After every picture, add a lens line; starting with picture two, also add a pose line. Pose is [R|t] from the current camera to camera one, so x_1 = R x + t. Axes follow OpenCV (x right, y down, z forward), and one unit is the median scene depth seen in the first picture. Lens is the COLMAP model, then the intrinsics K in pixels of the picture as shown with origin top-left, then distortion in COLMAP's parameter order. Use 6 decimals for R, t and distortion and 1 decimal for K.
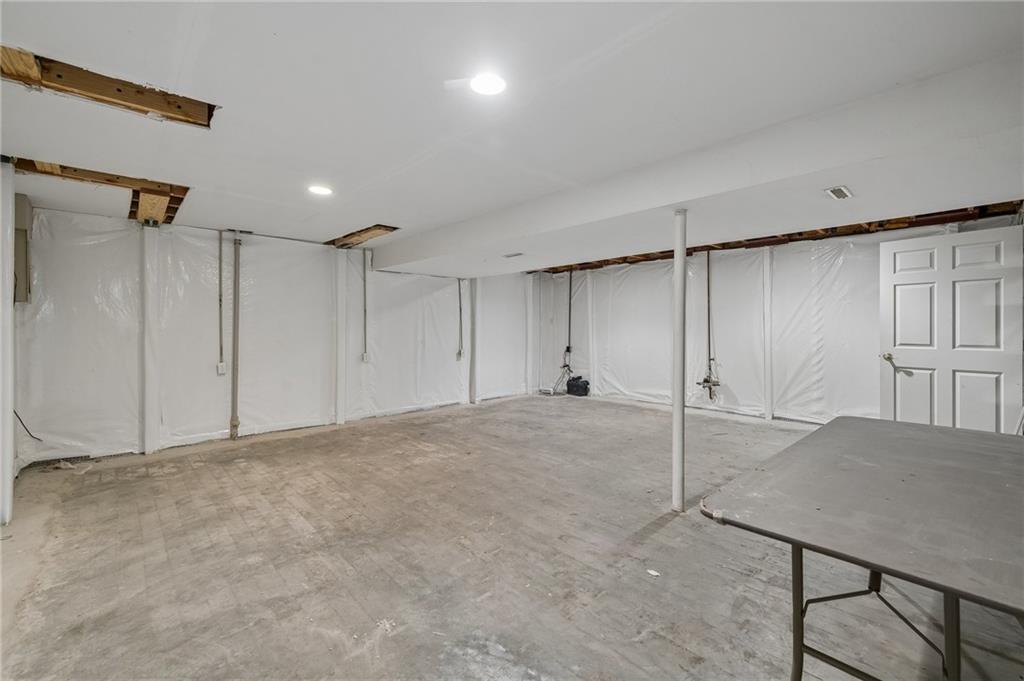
lens RADIAL K [[433.0, 0, 509.9], [0, 433.0, 325.7], [0, 0, 1]] dist [0.001123, 0.000447]
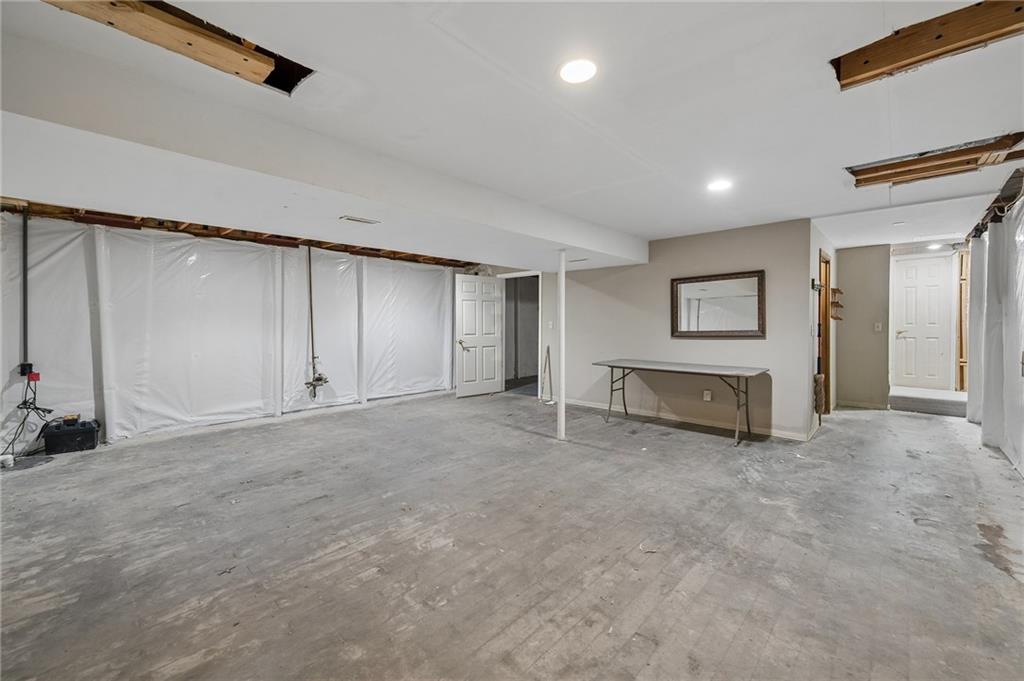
lens RADIAL K [[433.0, 0, 509.9], [0, 433.0, 325.7], [0, 0, 1]] dist [0.001123, 0.000447]
pose [[-0.094575, 0.000697, 0.995517, -1.023613], [0.002077, 0.999998, -0.000503, 0.011366], [-0.995516, 0.002021, -0.094576, 1.180284]]
